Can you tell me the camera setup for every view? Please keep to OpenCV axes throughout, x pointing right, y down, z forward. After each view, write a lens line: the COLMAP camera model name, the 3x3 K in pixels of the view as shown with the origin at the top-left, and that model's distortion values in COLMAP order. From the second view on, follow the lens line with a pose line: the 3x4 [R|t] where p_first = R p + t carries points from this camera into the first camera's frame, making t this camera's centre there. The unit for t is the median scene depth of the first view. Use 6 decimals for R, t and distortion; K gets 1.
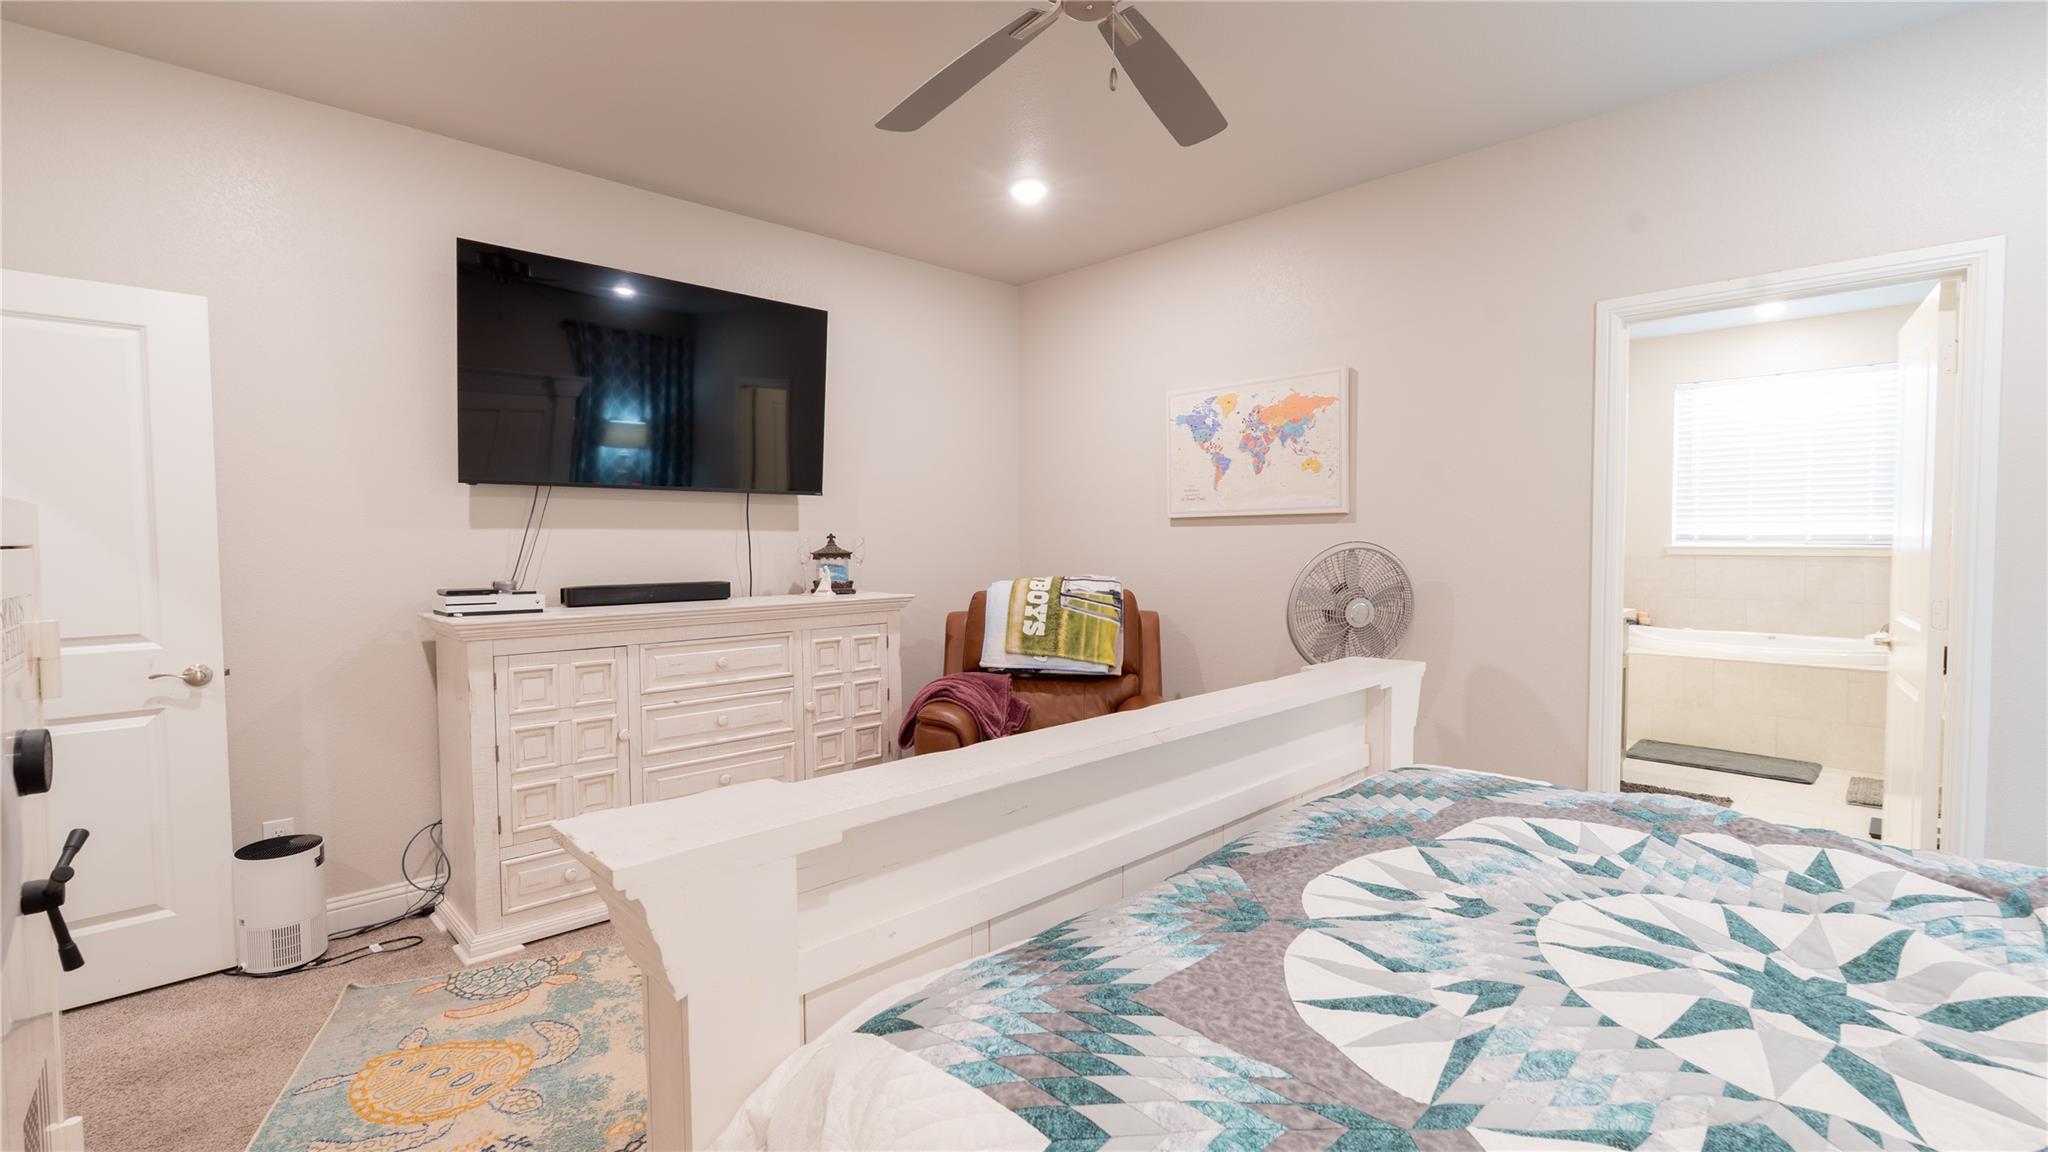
lens RADIAL K [[928.5, 0, 1028.0], [0, 928.5, 564.8], [0, 0, 1]] dist [-0.002431, -0.000278]
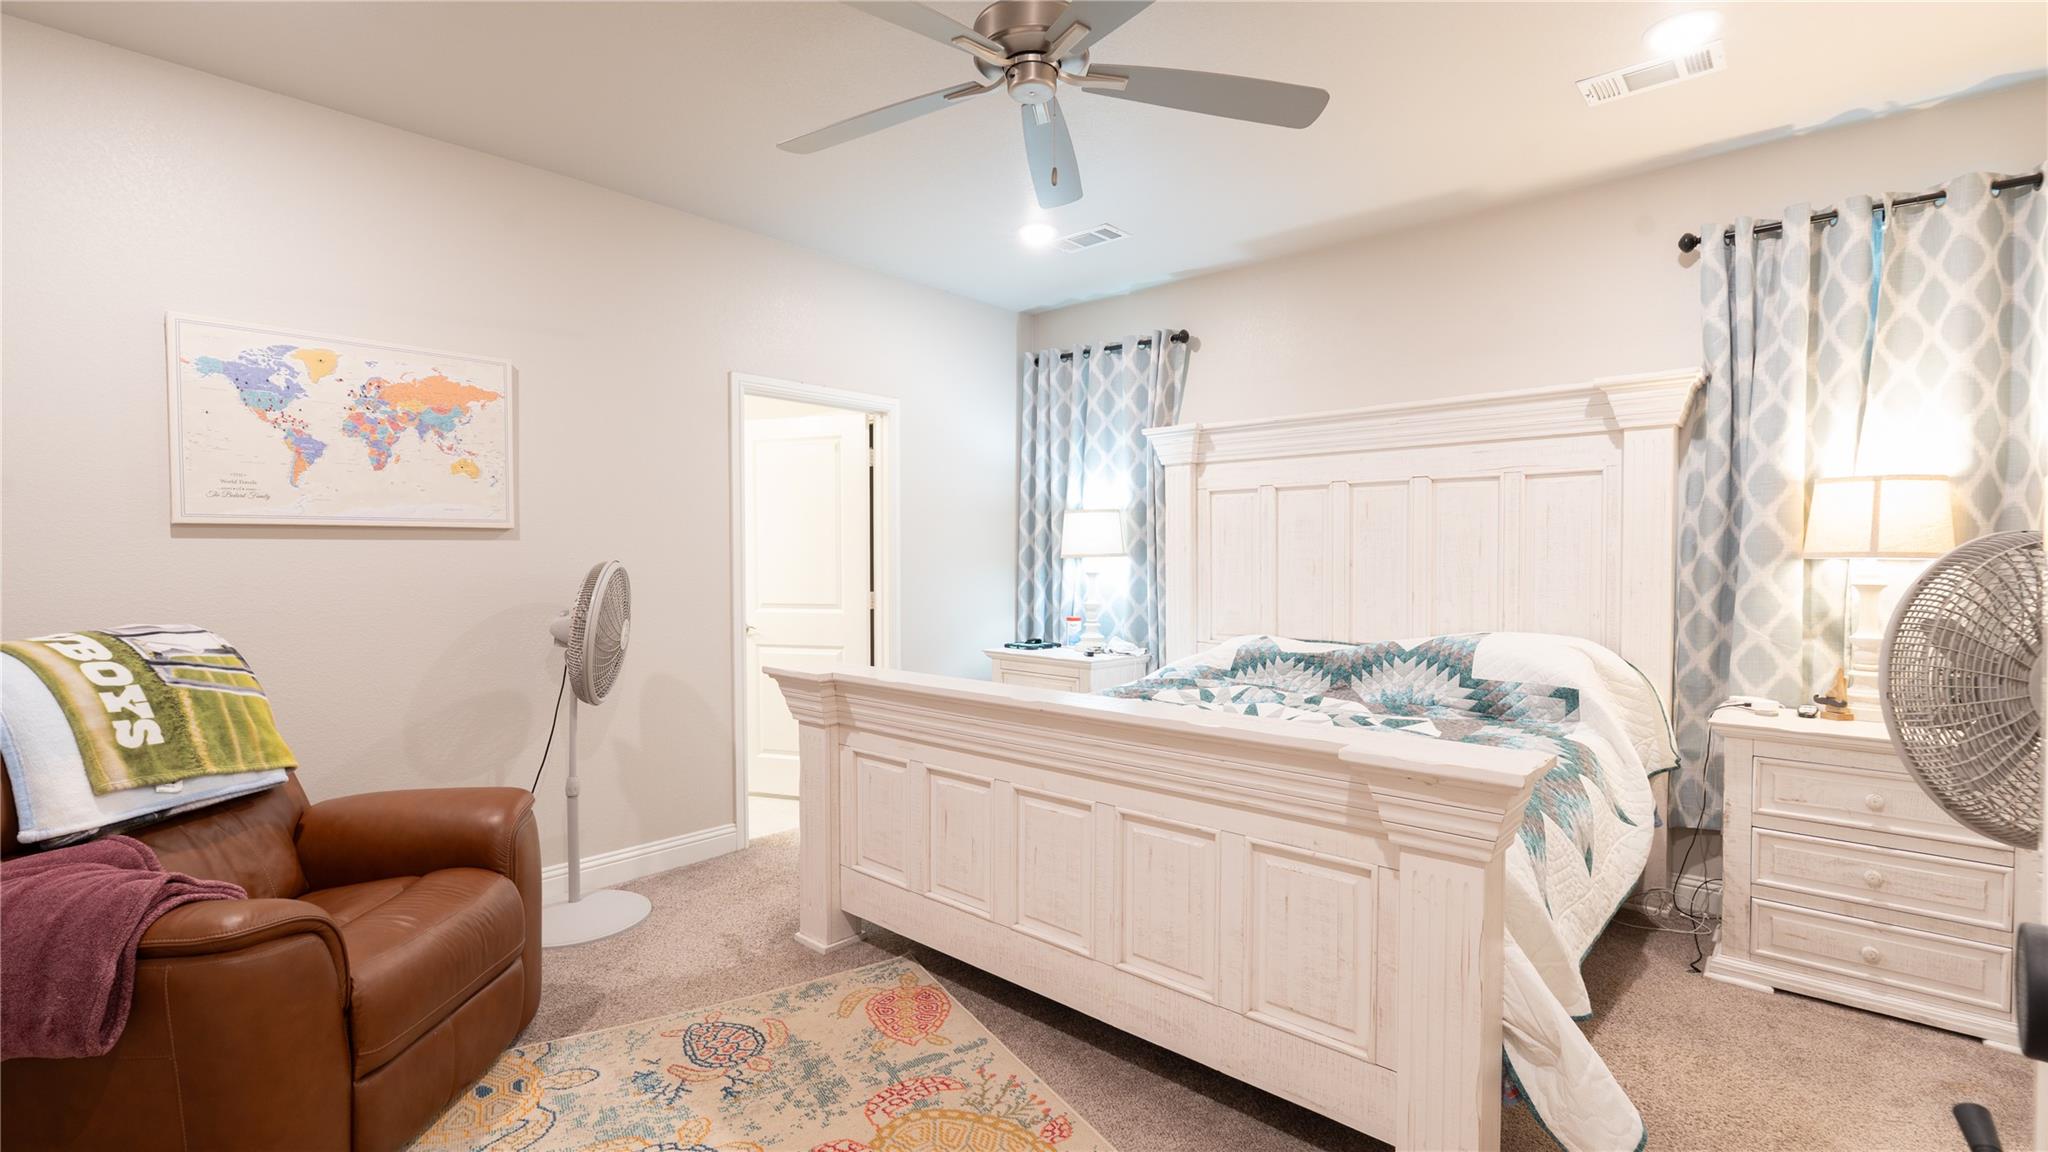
lens RADIAL K [[928.5, 0, 1025.9], [0, 928.5, 576.0], [0, 0, 1]] dist [-0.002431, -0.000278]
pose [[-0.068851, -0.016788, 0.997486, -0.529322], [0.027375, 0.999450, 0.018711, -0.013967], [-0.997251, 0.028594, -0.068353, 0.545901]]
